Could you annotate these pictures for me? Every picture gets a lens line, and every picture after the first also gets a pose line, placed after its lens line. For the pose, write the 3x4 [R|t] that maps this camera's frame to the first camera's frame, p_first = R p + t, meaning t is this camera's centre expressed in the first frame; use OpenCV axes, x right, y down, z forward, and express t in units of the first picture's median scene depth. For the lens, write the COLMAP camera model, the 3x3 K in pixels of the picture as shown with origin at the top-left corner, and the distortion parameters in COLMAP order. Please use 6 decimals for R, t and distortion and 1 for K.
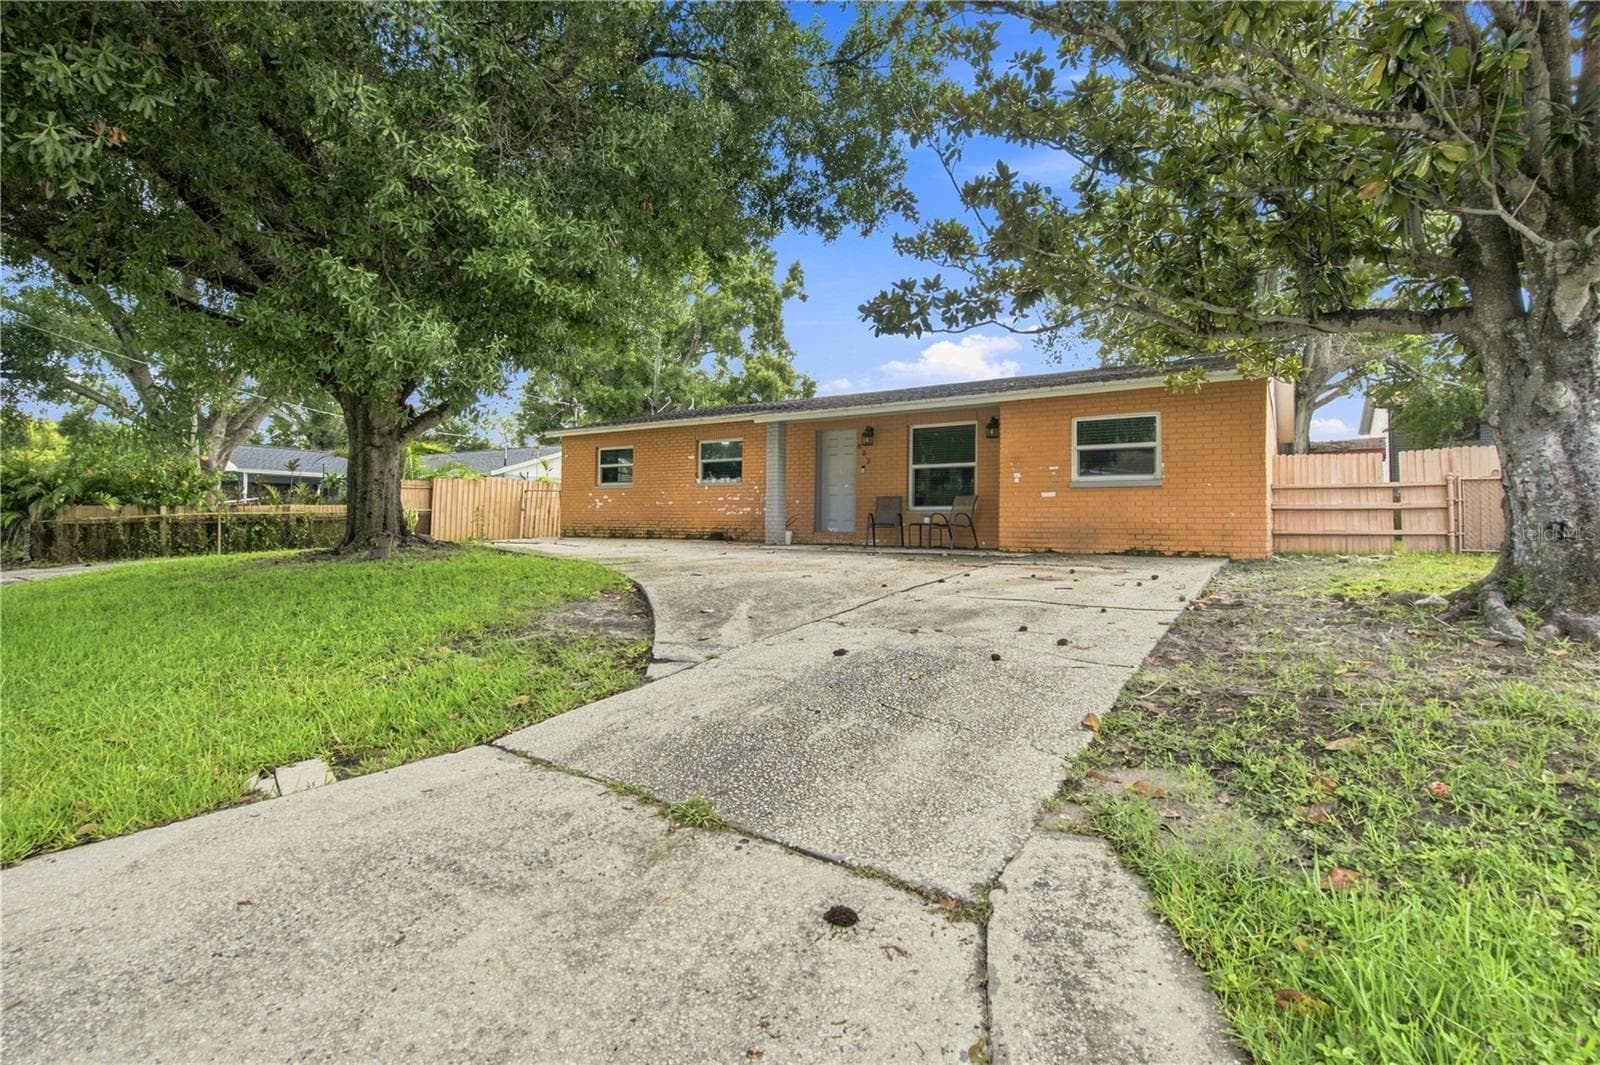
lens RADIAL K [[740.0, 0, 796.4], [0, 740.0, 495.9], [0, 0, 1]] dist [0.002145, -0.000607]
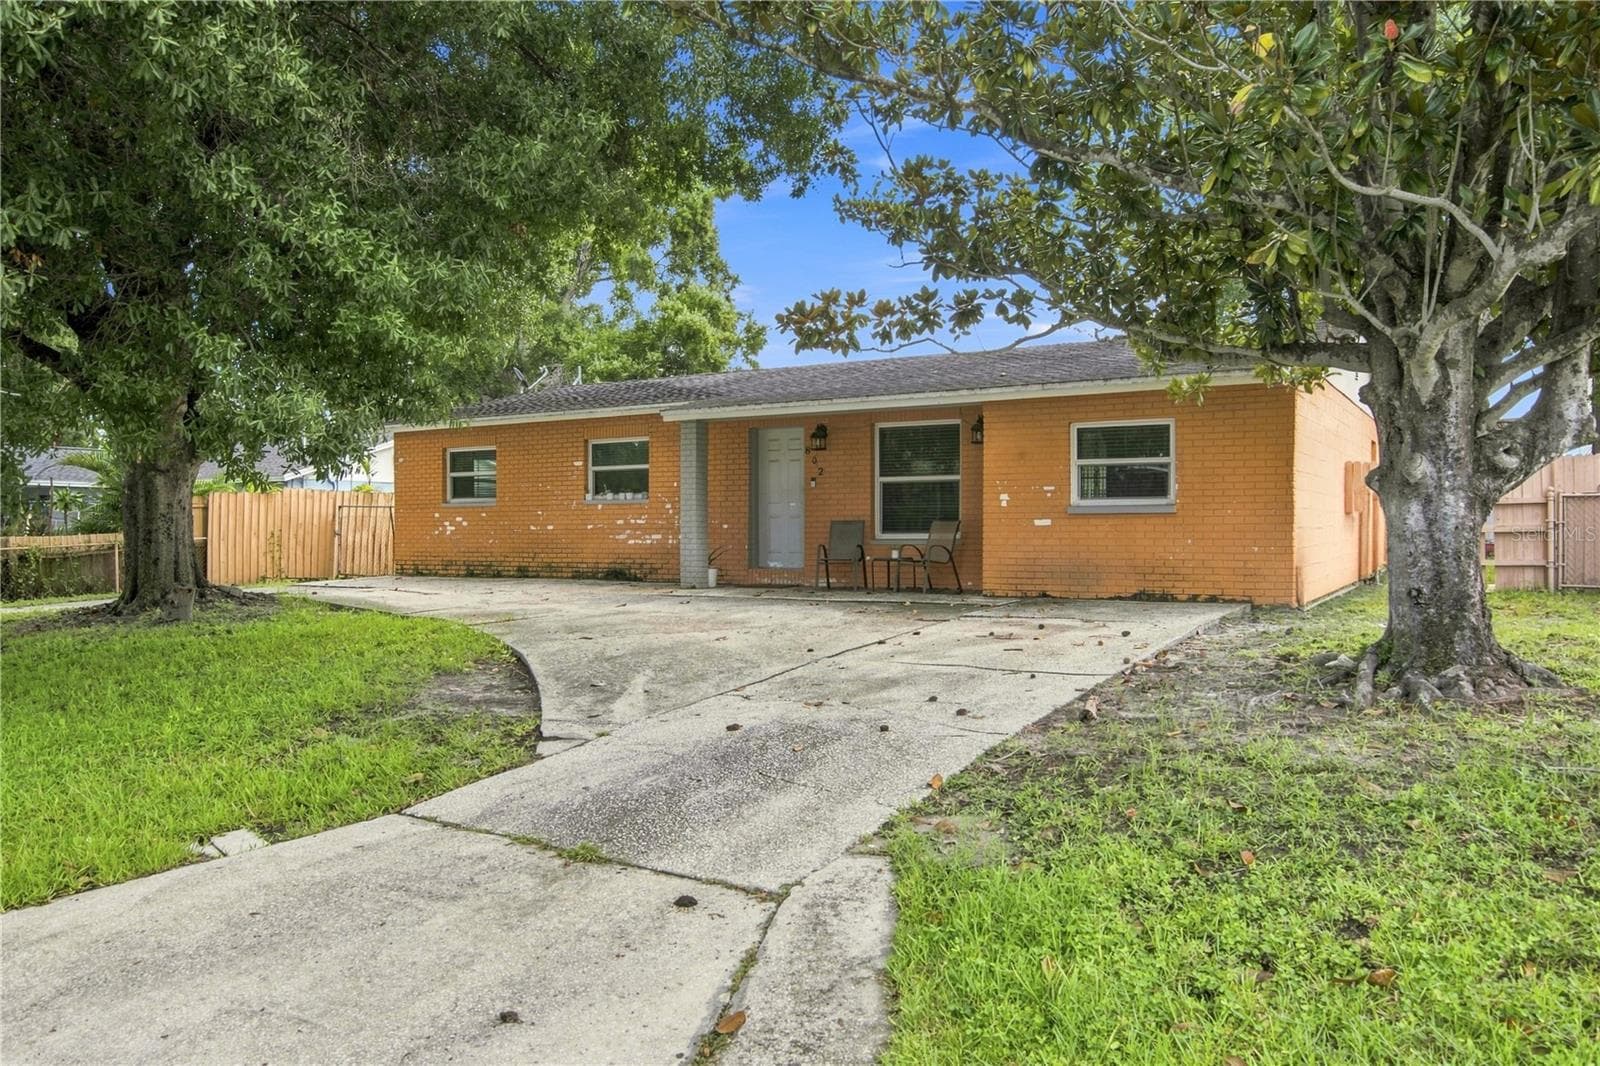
lens RADIAL K [[1183.2, 0, 793.2], [0, 1183.2, 543.7], [0, 0, 1]] dist [-0.044631, 0.083595]
pose [[0.999261, -0.013648, 0.035930, 0.075376], [0.011848, 0.998687, 0.049840, -0.095850], [-0.036563, -0.049378, 0.998111, -0.492553]]
